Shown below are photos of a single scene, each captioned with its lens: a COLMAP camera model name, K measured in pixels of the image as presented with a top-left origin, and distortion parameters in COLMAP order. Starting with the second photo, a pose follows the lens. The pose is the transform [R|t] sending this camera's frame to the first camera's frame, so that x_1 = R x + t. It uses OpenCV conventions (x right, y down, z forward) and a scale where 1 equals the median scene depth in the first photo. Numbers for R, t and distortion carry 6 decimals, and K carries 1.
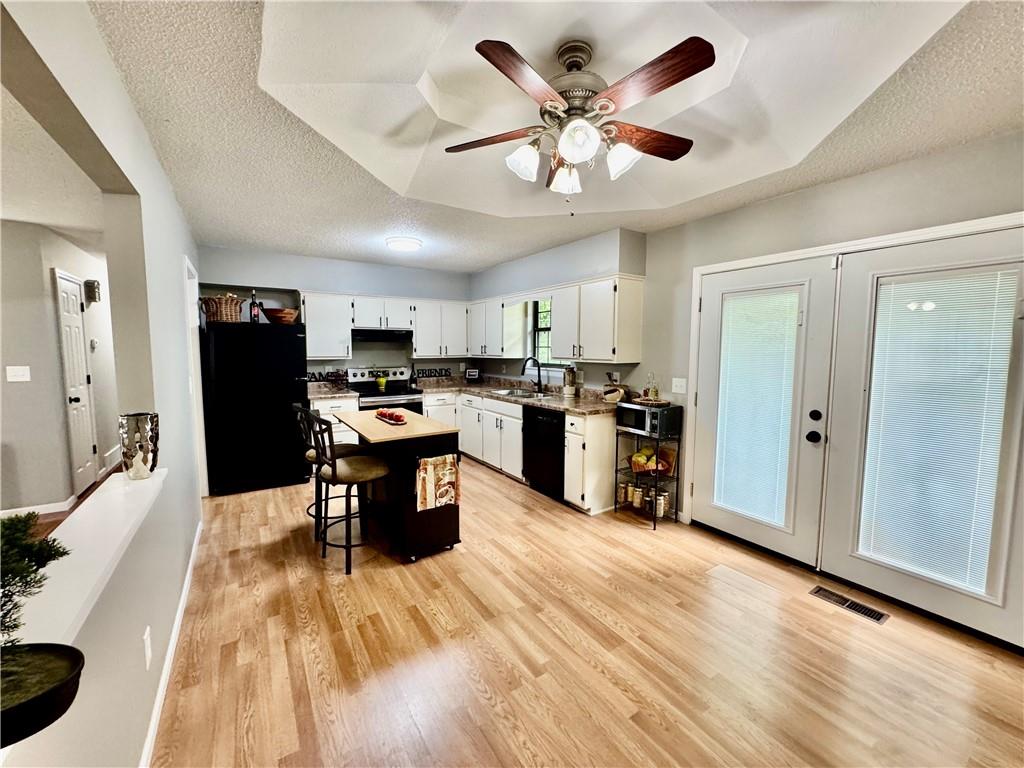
lens RADIAL K [[408.7, 0, 506.1], [0, 408.7, 381.9], [0, 0, 1]] dist [-0.003012, 0.000210]
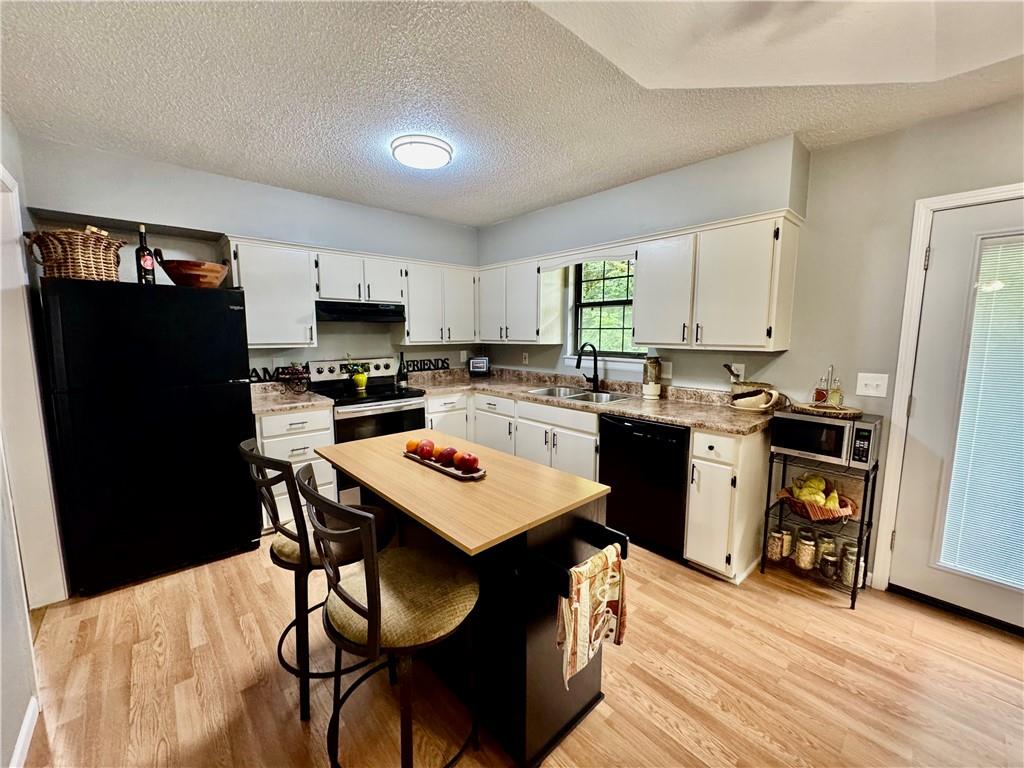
lens RADIAL K [[408.7, 0, 507.5], [0, 408.7, 383.2], [0, 0, 1]] dist [-0.003012, 0.000210]
pose [[0.987872, -0.020085, 0.153966, -0.221014], [0.014247, 0.999140, 0.038930, -0.023120], [-0.154615, -0.036264, 0.987309, 0.374796]]
